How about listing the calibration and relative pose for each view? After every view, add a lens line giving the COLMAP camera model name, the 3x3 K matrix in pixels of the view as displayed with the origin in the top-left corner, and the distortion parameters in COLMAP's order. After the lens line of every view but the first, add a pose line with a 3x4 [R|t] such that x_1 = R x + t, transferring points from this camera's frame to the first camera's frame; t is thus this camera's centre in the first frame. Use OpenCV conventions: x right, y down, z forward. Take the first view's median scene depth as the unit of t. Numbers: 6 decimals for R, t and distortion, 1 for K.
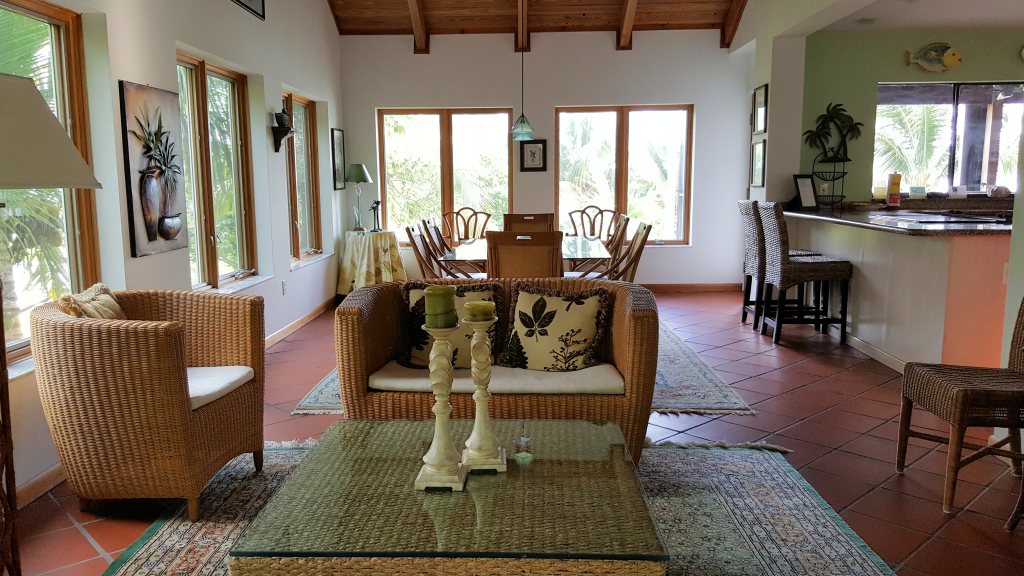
lens RADIAL K [[776.7, 0, 501.5], [0, 776.7, 271.9], [0, 0, 1]] dist [0.095074, -0.150873]
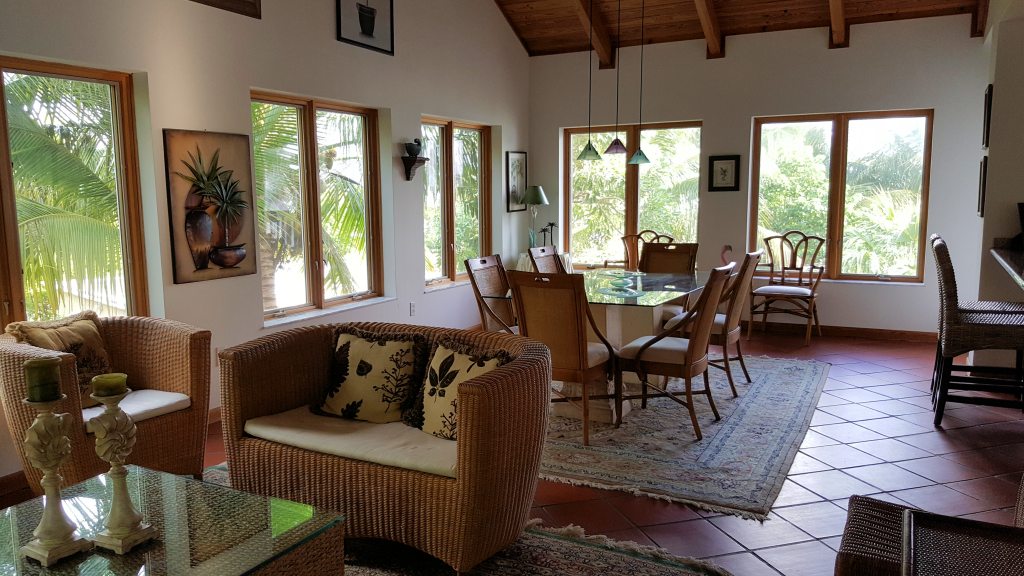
lens RADIAL K [[776.7, 0, 480.8], [0, 776.7, 277.3], [0, 0, 1]] dist [0.095074, -0.150873]
pose [[0.899390, 0.047584, -0.434549, 0.191835], [-0.048362, 0.998787, 0.009274, -0.027077], [0.434463, 0.012674, 0.900601, 0.077202]]
